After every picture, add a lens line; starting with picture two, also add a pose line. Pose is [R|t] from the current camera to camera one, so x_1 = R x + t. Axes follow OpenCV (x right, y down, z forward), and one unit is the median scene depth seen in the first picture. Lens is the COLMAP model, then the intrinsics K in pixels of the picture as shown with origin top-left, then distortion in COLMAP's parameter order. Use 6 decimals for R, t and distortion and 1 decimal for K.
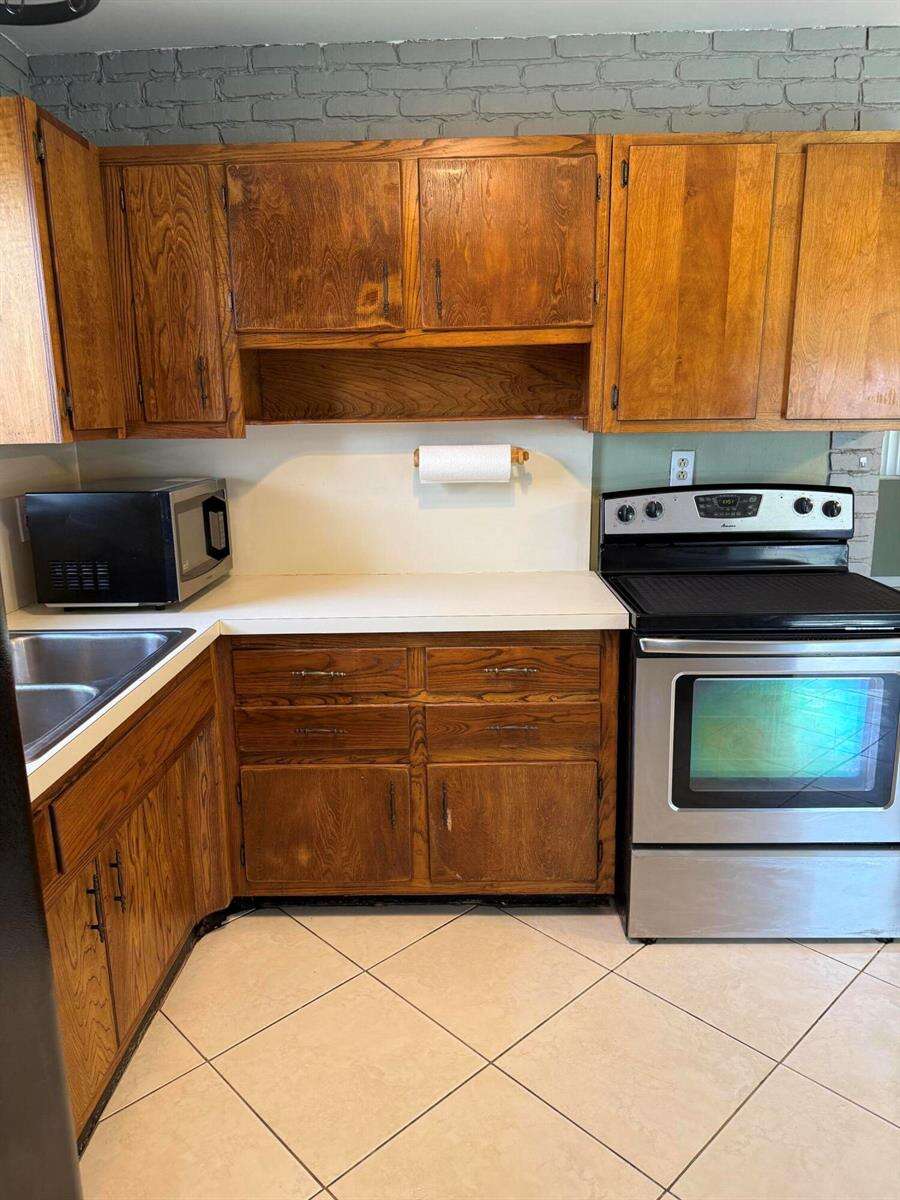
lens RADIAL K [[844.2, 0, 451.3], [0, 844.2, 604.7], [0, 0, 1]] dist [0.104562, -0.139277]
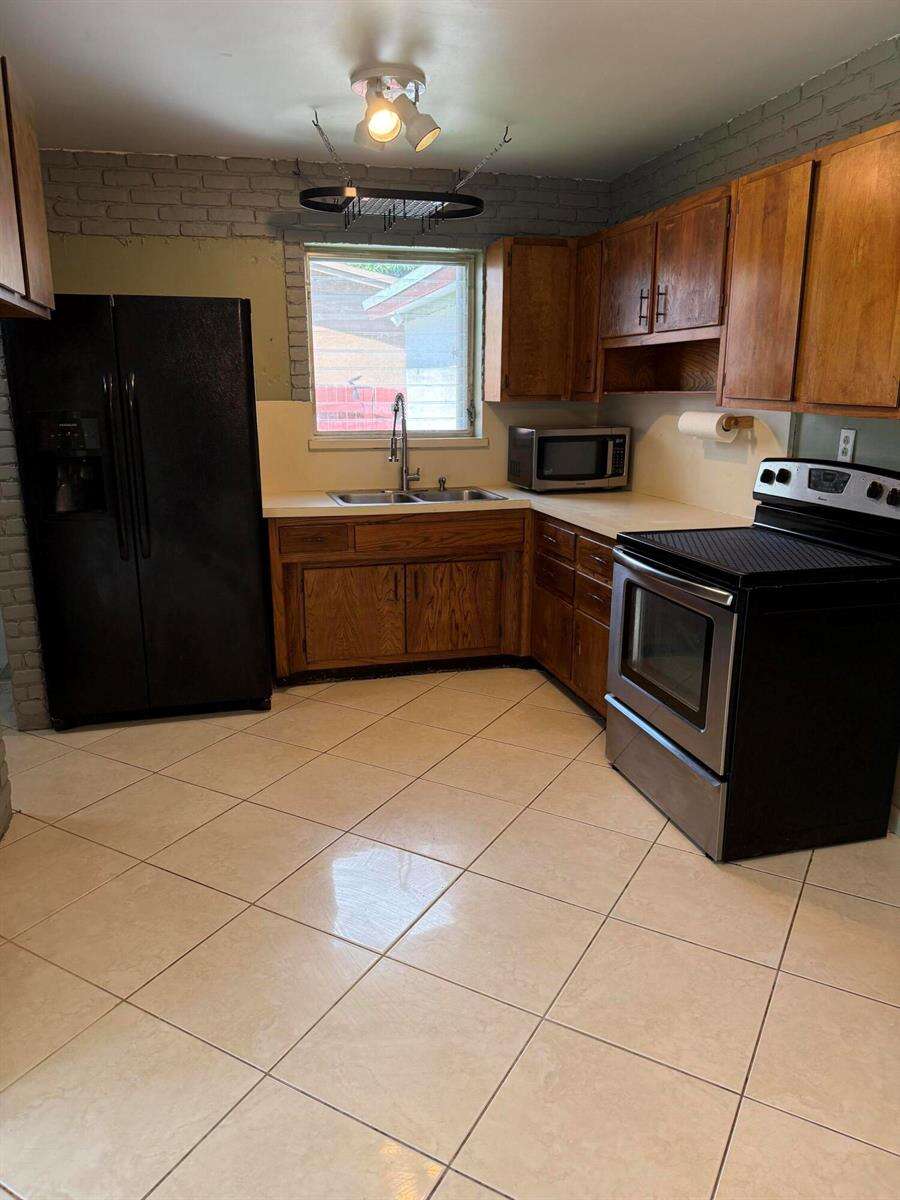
lens RADIAL K [[844.2, 0, 451.3], [0, 844.2, 604.7], [0, 0, 1]] dist [0.104562, -0.139277]
pose [[0.285783, 0.258794, -0.922688, 1.234198], [-0.211849, 0.956083, 0.202545, -0.085261], [0.934585, 0.137586, 0.328057, 0.216625]]
